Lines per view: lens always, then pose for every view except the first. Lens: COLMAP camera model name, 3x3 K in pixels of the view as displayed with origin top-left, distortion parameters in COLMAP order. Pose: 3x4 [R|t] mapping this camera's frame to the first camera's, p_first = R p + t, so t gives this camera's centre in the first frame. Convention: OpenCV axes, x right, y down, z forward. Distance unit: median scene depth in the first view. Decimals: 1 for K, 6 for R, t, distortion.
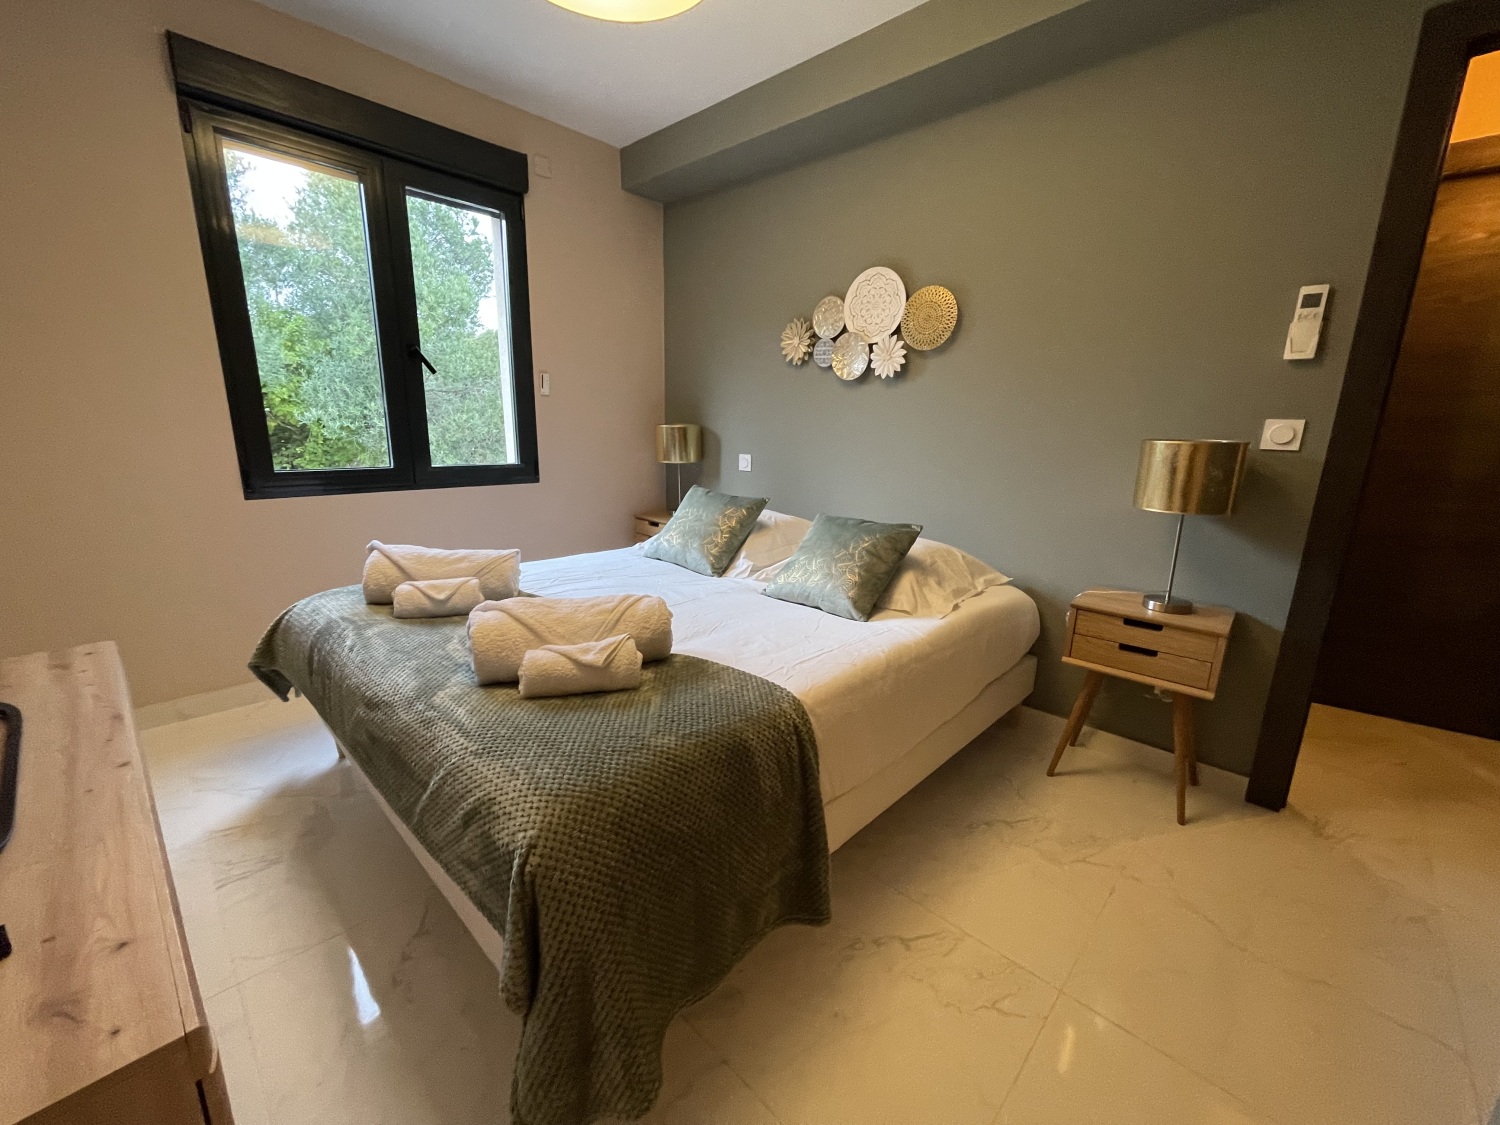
lens RADIAL K [[599.6, 0, 750.0], [0, 599.6, 566.1], [0, 0, 1]] dist [0.000271, -0.000441]
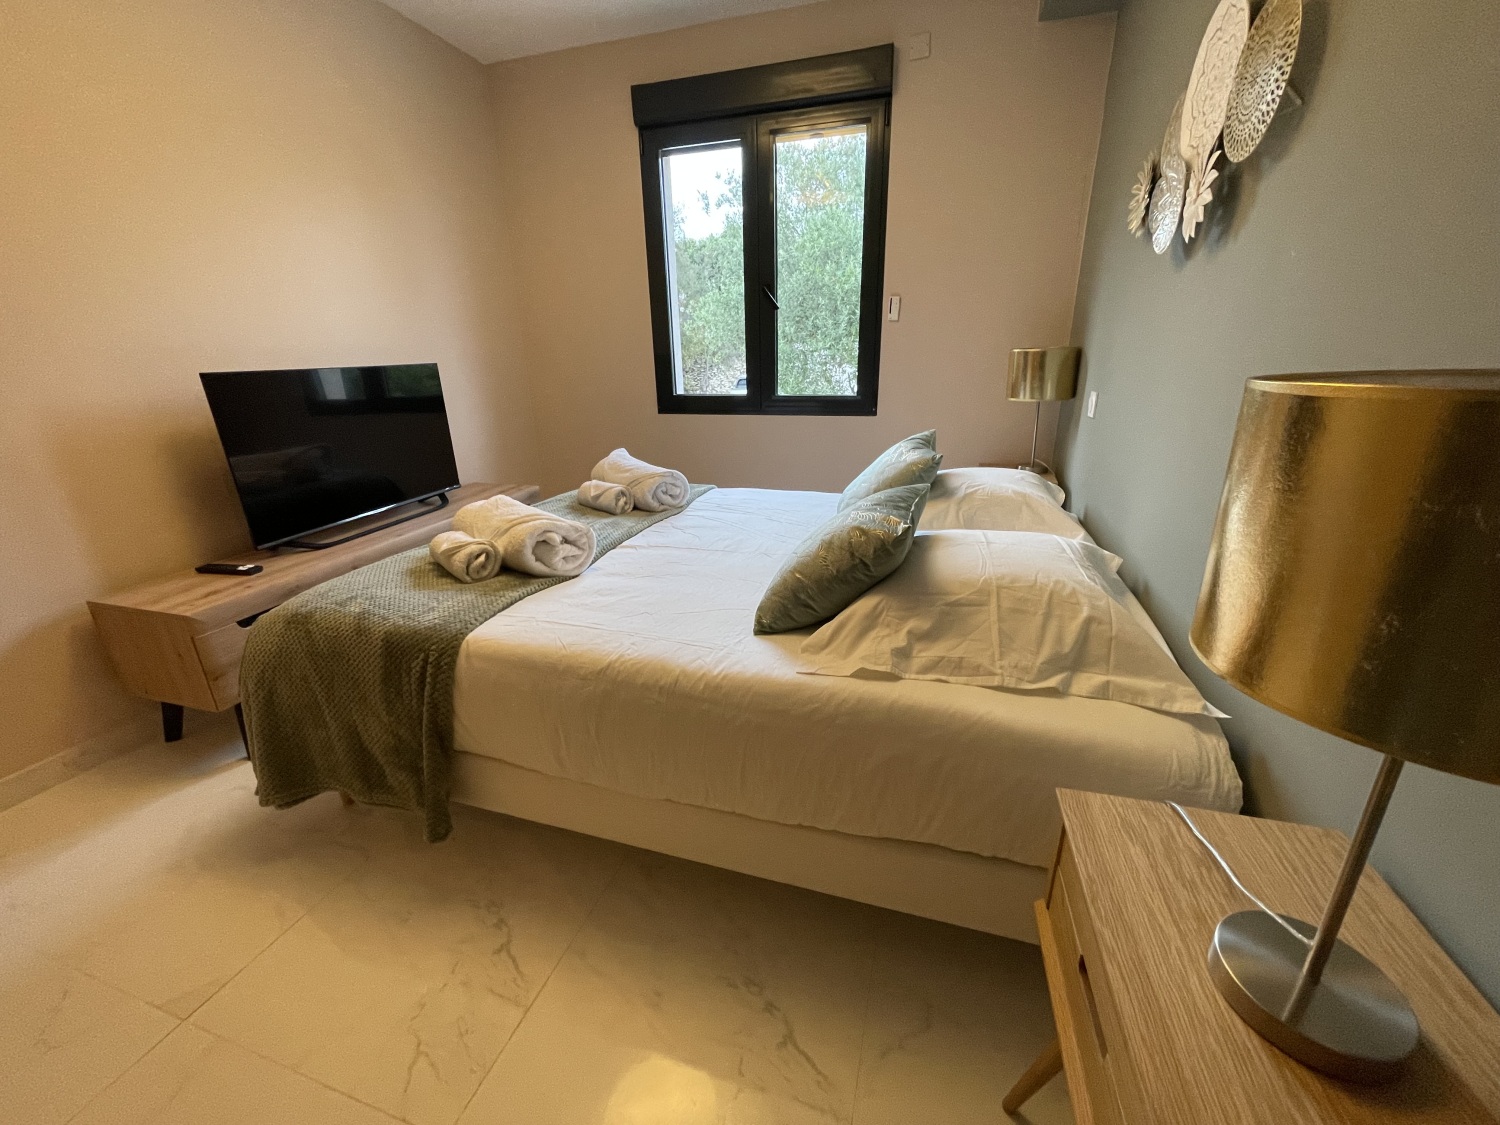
lens RADIAL K [[599.6, 0, 750.0], [0, 599.6, 566.1], [0, 0, 1]] dist [0.000271, -0.000441]
pose [[0.445868, 0.275461, -0.851659, 0.584699], [-0.177846, 0.959762, 0.217319, -0.105585], [0.877253, 0.054569, 0.476917, 0.487041]]
